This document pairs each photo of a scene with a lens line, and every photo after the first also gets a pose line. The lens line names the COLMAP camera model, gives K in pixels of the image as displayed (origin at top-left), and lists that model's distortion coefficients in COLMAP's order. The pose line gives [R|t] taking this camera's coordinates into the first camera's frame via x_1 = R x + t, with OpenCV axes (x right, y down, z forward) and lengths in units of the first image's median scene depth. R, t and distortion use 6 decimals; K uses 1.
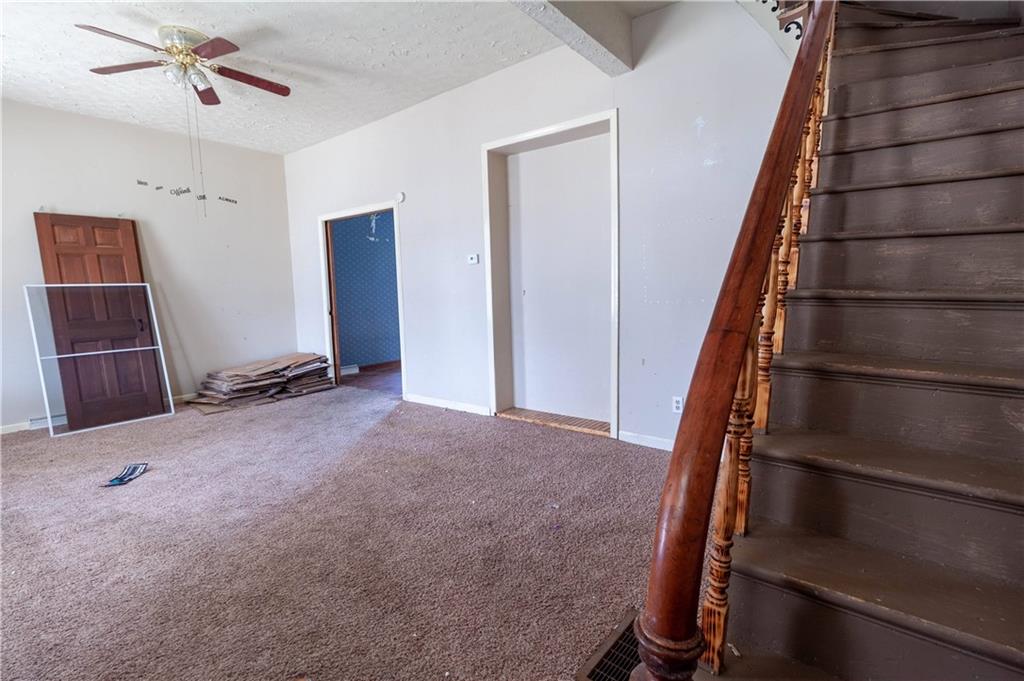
lens RADIAL K [[472.9, 0, 509.8], [0, 472.9, 341.9], [0, 0, 1]] dist [0.002580, 0.000229]
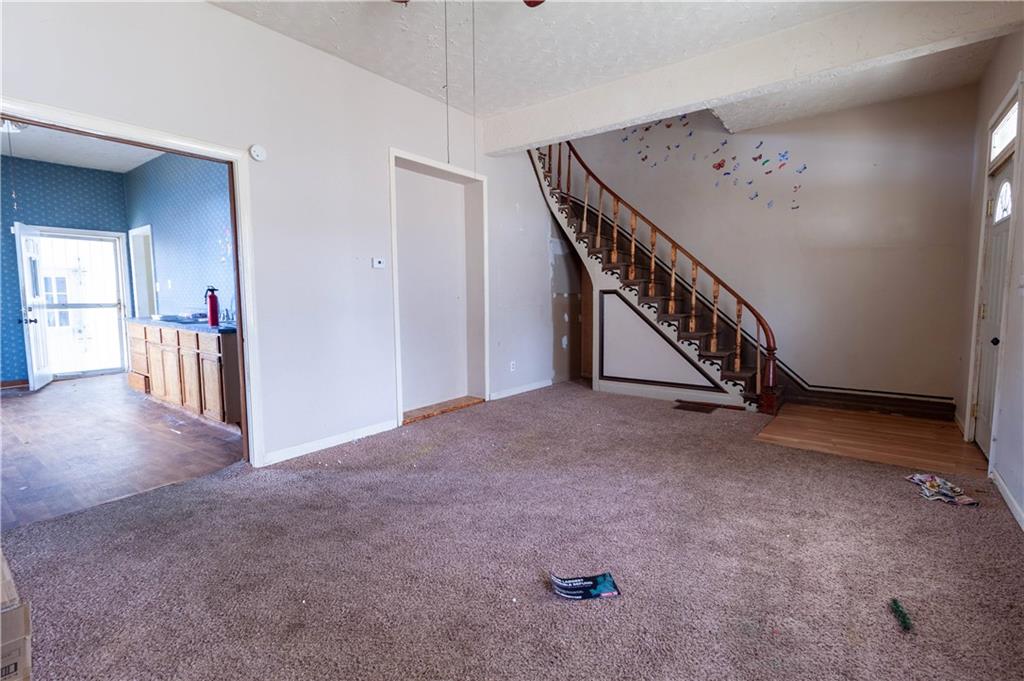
lens RADIAL K [[472.9, 0, 519.2], [0, 472.9, 338.3], [0, 0, 1]] dist [0.002580, 0.000229]
pose [[-0.026125, -0.070631, 0.997160, -1.016955], [0.117256, 0.990399, 0.073224, -0.065412], [-0.992758, 0.118836, -0.017592, 0.763764]]
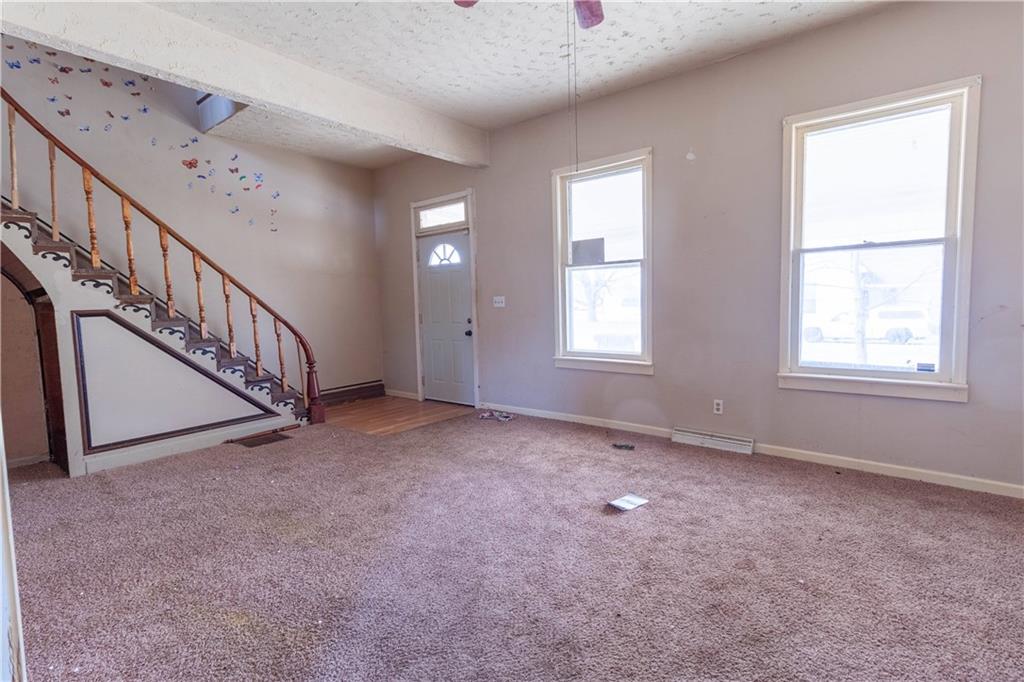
lens RADIAL K [[472.9, 0, 516.6], [0, 472.9, 339.2], [0, 0, 1]] dist [0.002580, 0.000229]
pose [[-0.998645, 0.048501, 0.018845, -0.458614], [0.051171, 0.981099, 0.186617, -0.142187], [-0.009437, 0.187328, -0.982252, 1.310219]]
